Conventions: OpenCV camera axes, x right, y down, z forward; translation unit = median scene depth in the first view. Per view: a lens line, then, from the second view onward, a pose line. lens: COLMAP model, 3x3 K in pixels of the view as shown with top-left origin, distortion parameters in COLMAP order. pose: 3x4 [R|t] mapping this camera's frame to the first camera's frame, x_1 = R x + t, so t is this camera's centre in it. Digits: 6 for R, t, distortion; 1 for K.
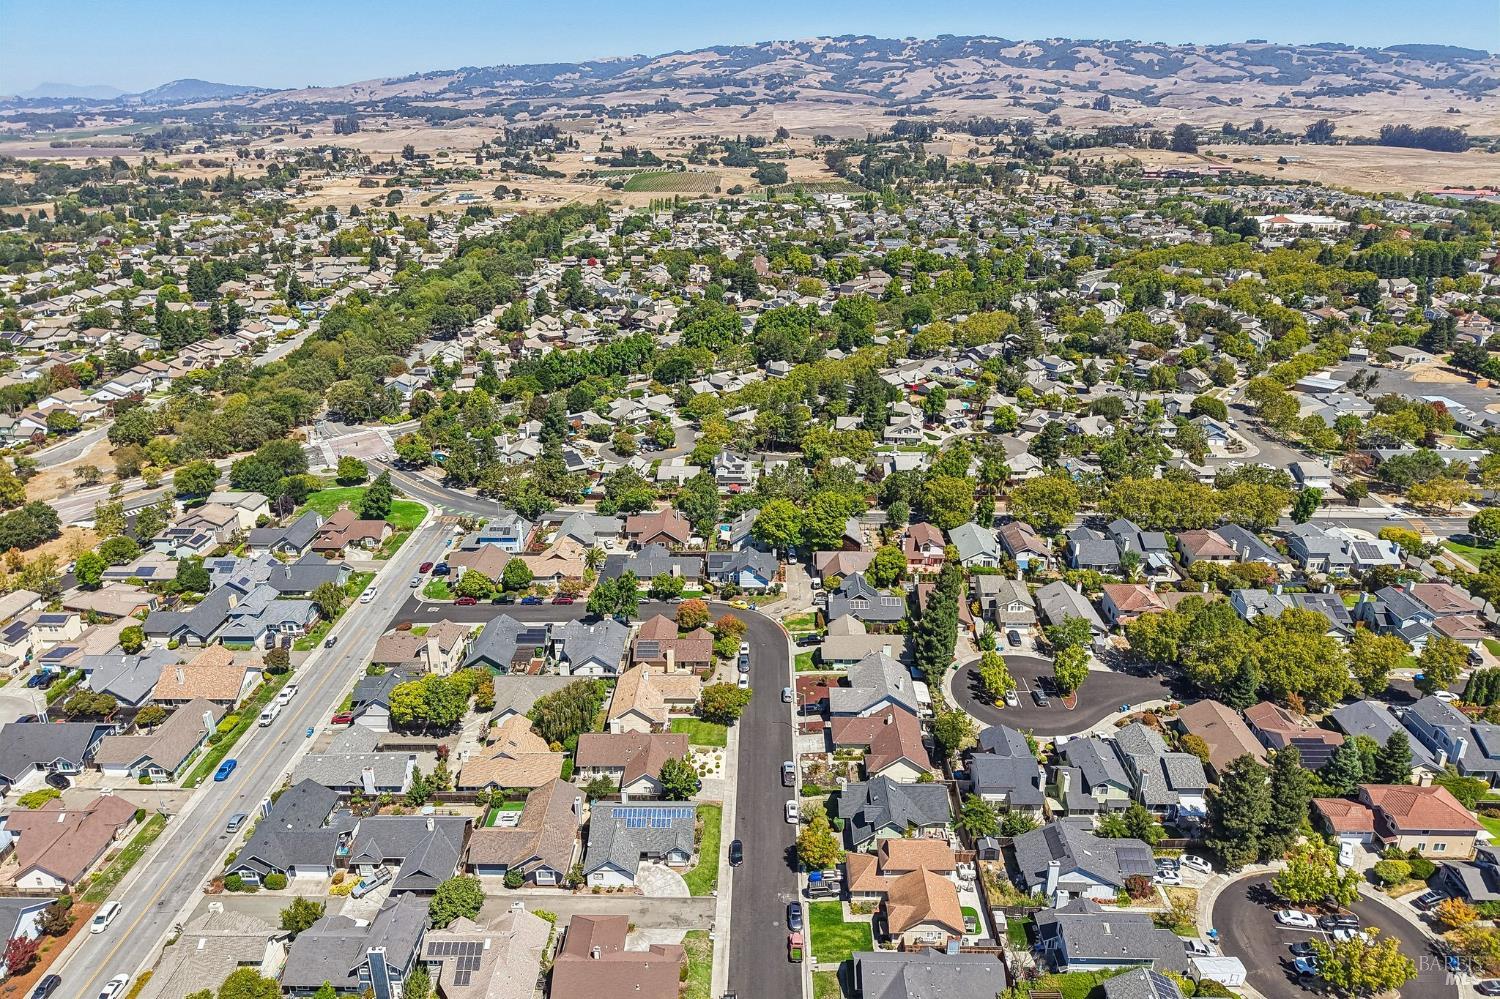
lens RADIAL K [[1004.0, 0, 750.1], [0, 1004.0, 495.1], [0, 0, 1]] dist [0.034742, -0.037882]
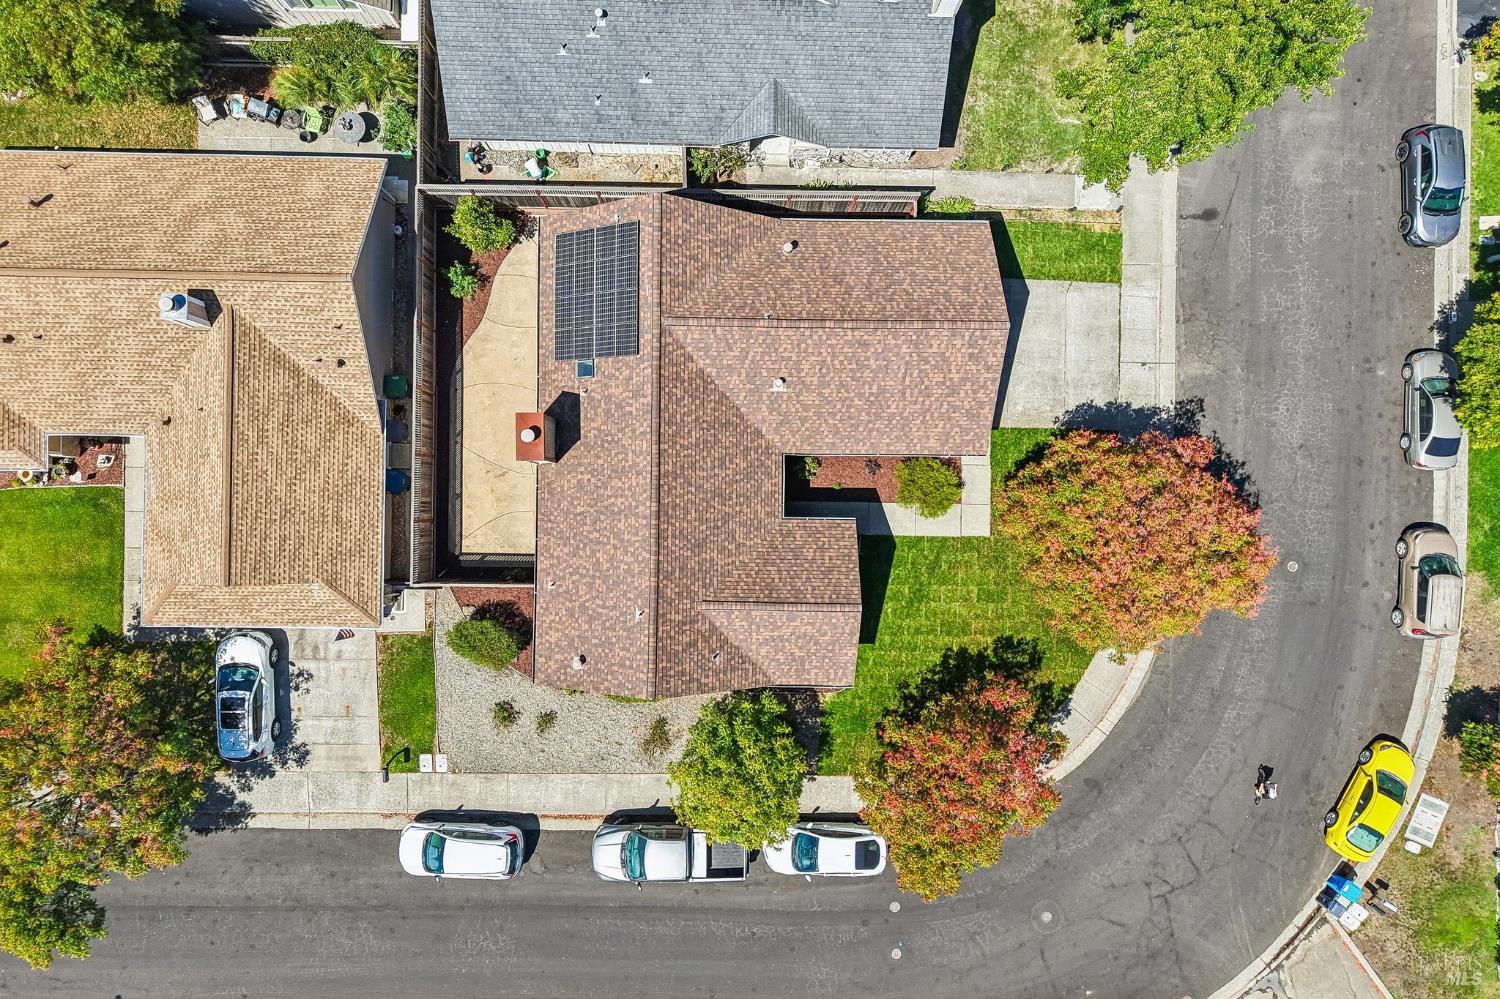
lens RADIAL K [[1003.9, 0, 750.0], [0, 1003.9, 499.5], [0, 0, 1]] dist [-0.001568, -0.001138]
pose [[0.003021, 0.999995, -0.000685, -0.058509], [-0.369081, 0.001752, 0.929395, -0.002573], [0.929392, -0.002554, 0.369085, 0.815890]]
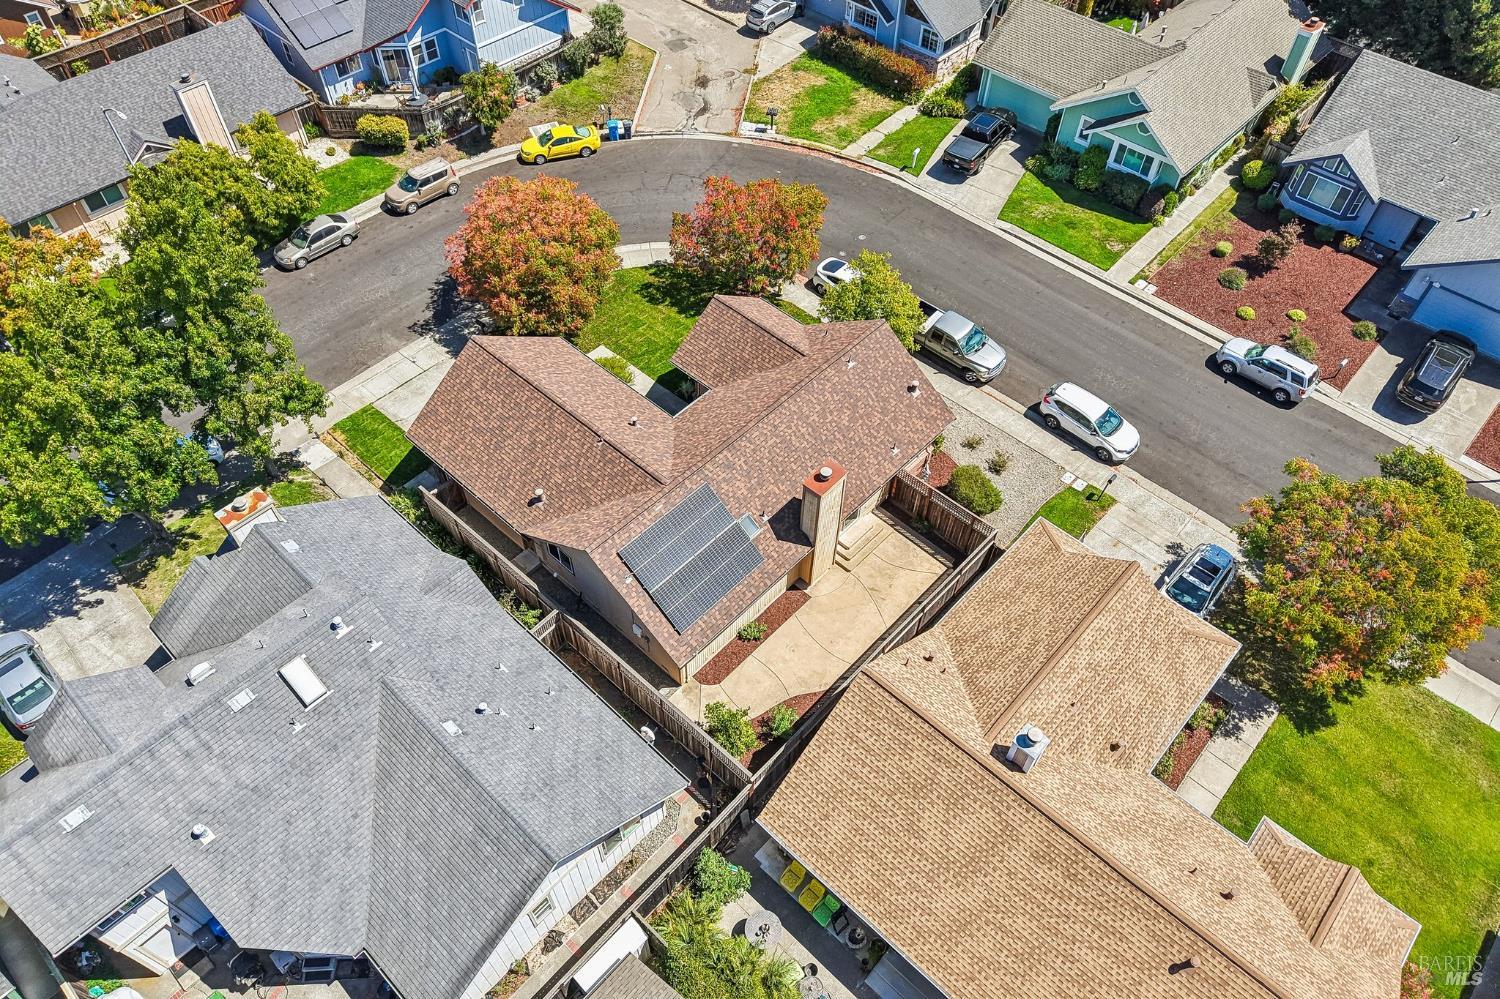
lens RADIAL K [[1003.9, 0, 750.0], [0, 1003.9, 499.5], [0, 0, 1]] dist [-0.001568, -0.001138]
pose [[0.668107, -0.569492, 0.478866, -0.143937], [0.243316, 0.775415, 0.582691, 0.042742], [-0.703158, -0.272784, 0.656626, 0.750078]]
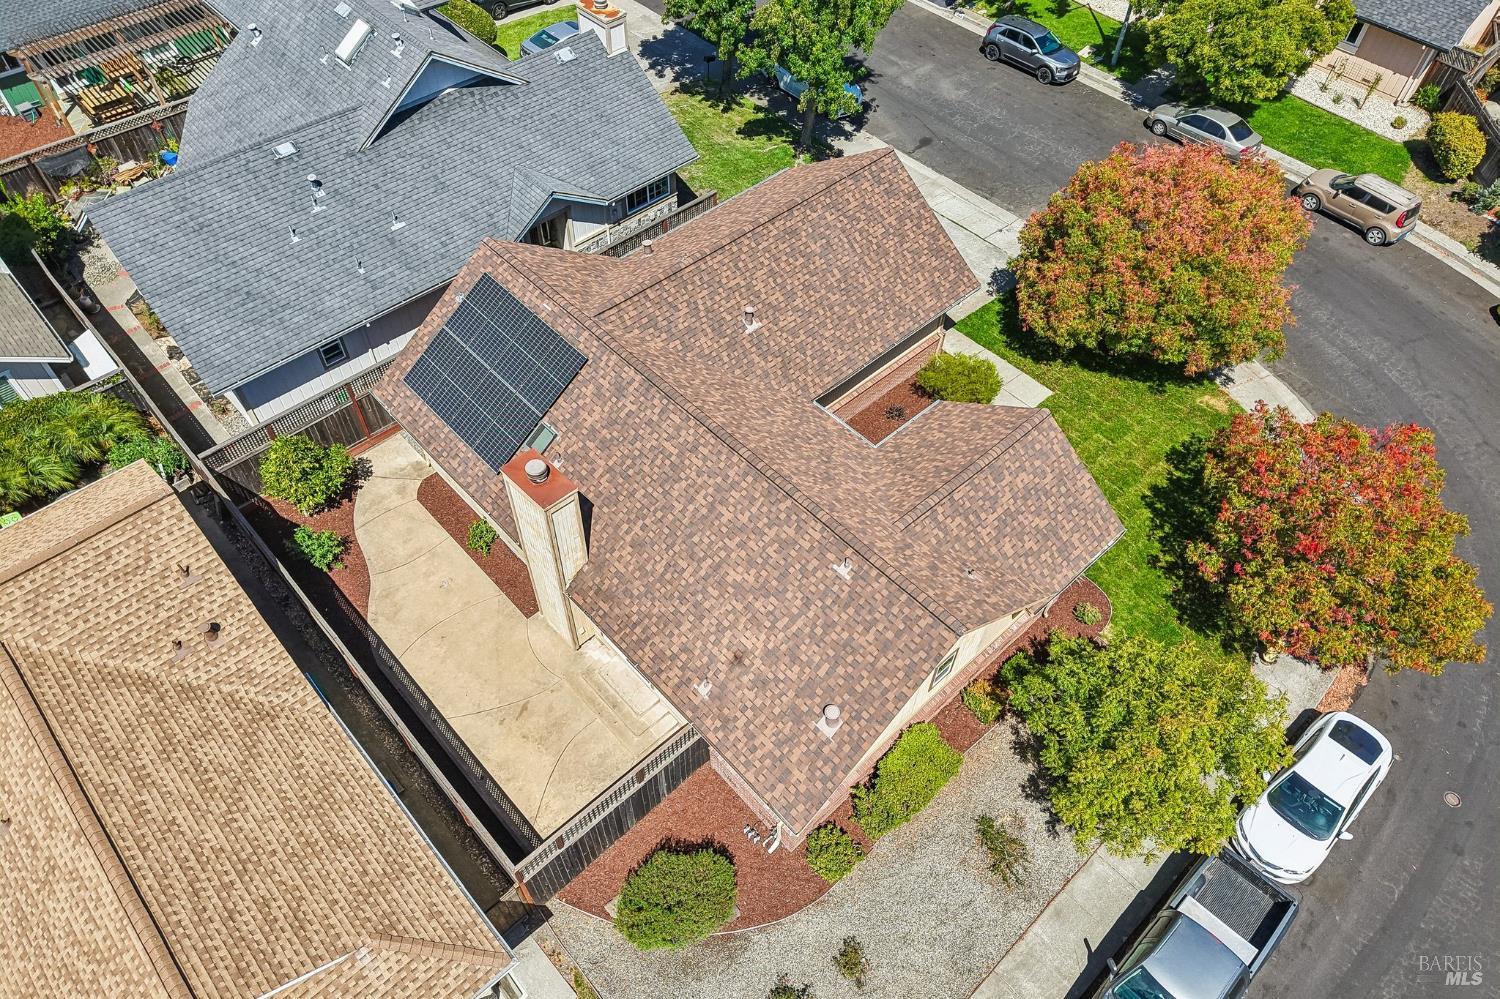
lens RADIAL K [[1004.0, 0, 750.1], [0, 1004.0, 495.1], [0, 0, 1]] dist [0.034742, -0.037882]
pose [[0.692065, 0.572364, -0.439824, -0.016349], [-0.275650, 0.772694, 0.571805, 0.073790], [0.667130, -0.274489, 0.692527, 0.789707]]
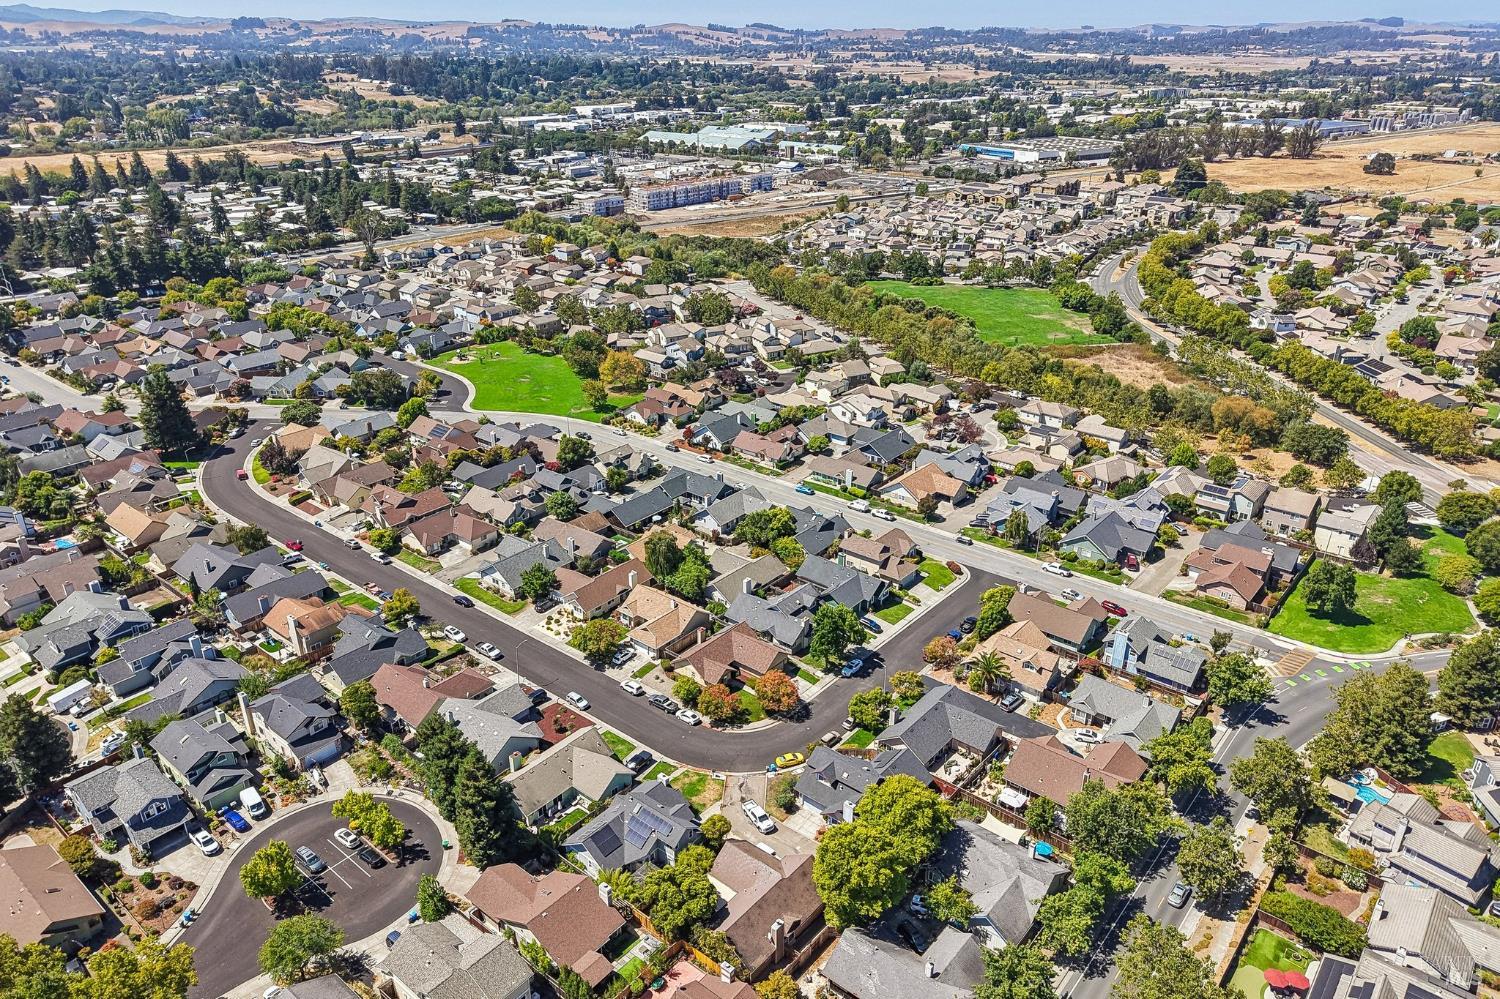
lens RADIAL K [[1004.0, 0, 750.1], [0, 1004.0, 495.1], [0, 0, 1]] dist [0.034742, -0.037882]
pose [[-0.624359, 0.325526, -0.710076, 0.416421], [-0.271410, 0.761988, 0.587972, -0.407831], [0.732470, 0.559828, -0.387403, 1.100208]]
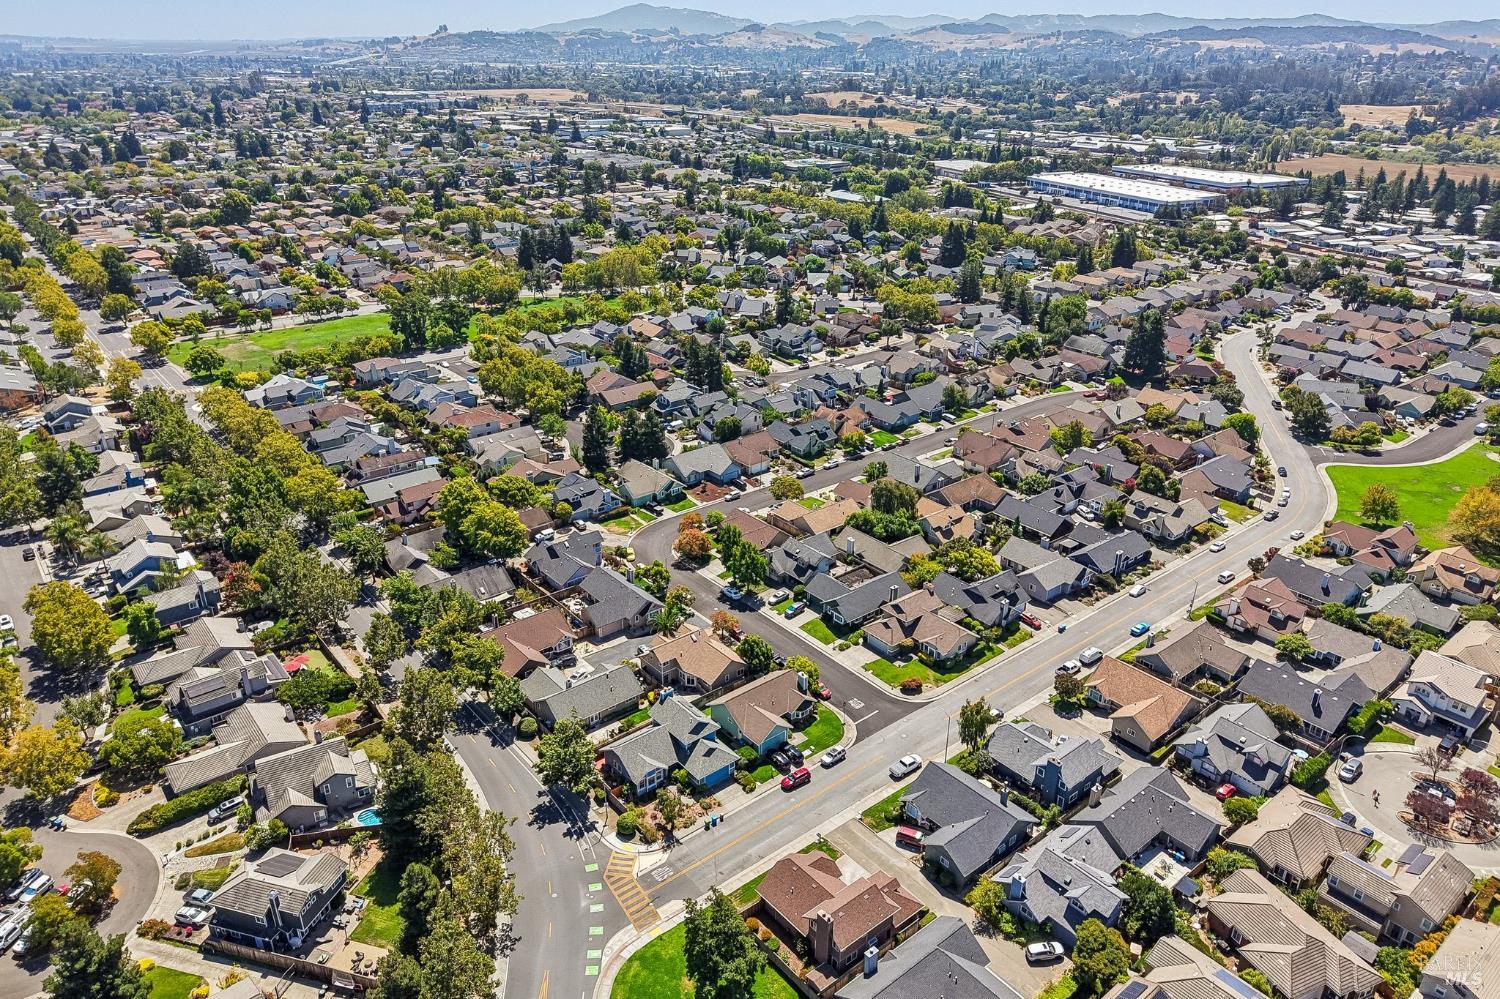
lens RADIAL K [[1004.0, 0, 750.1], [0, 1004.0, 495.1], [0, 0, 1]] dist [0.034742, -0.037882]
pose [[-0.656387, -0.317683, 0.684276, -0.708901], [0.254392, 0.760695, 0.597184, -0.467825], [-0.710240, 0.566058, -0.418494, 1.242352]]
